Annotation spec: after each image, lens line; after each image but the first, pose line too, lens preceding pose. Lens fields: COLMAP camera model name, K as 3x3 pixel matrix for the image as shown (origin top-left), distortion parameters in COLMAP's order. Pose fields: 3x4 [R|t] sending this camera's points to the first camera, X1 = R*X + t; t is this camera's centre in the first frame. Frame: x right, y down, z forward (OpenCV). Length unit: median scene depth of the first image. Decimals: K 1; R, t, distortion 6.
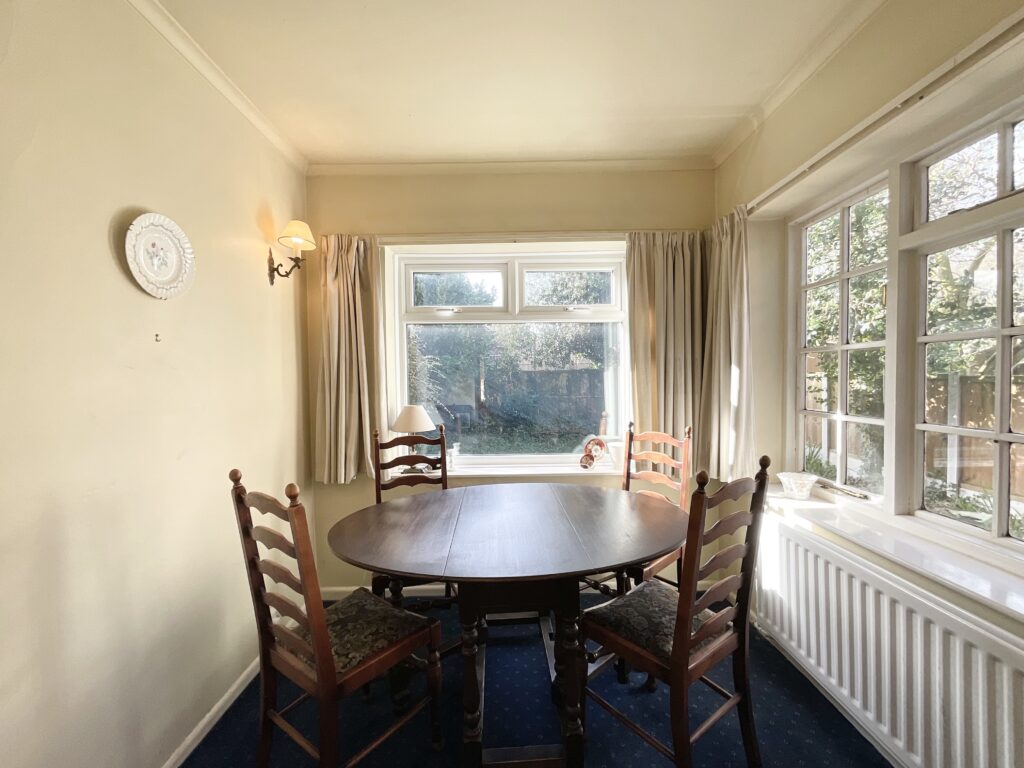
lens RADIAL K [[410.9, 0, 514.6], [0, 410.9, 383.1], [0, 0, 1]] dist [-0.010768, 0.000109]
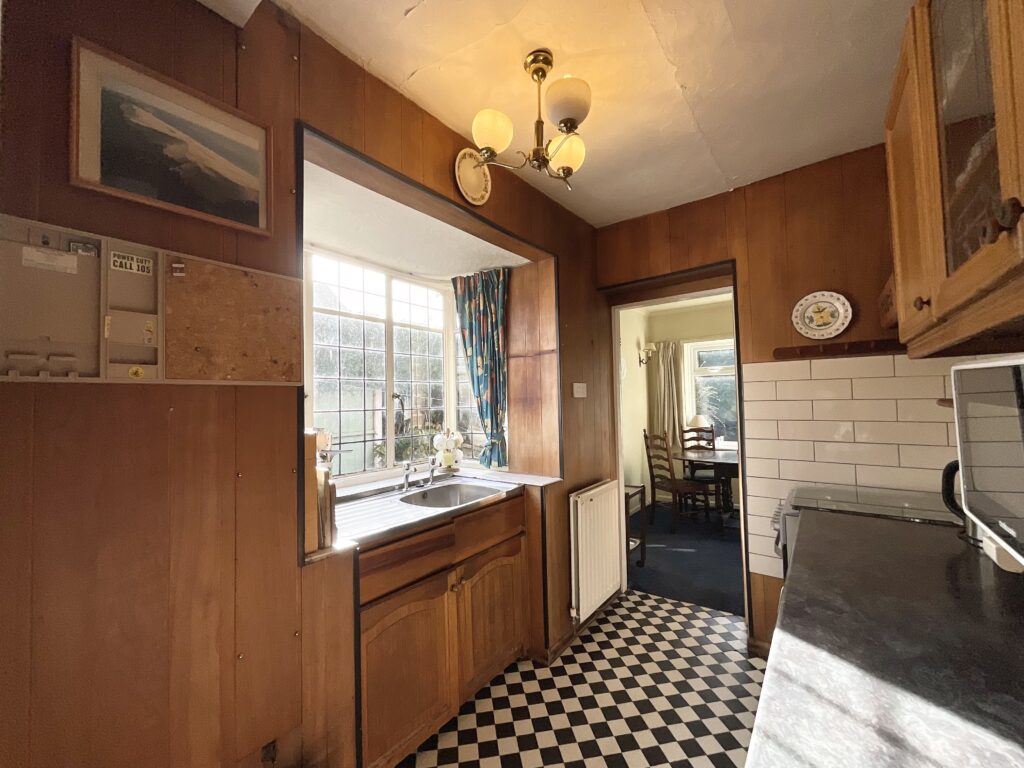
lens RADIAL K [[410.9, 0, 513.2], [0, 410.9, 384.7], [0, 0, 1]] dist [-0.010768, 0.000109]
pose [[0.785282, -0.018127, -0.618873, 0.349190], [-0.006014, 0.999301, -0.036902, -0.020143], [0.619110, 0.032701, 0.784624, -1.389598]]
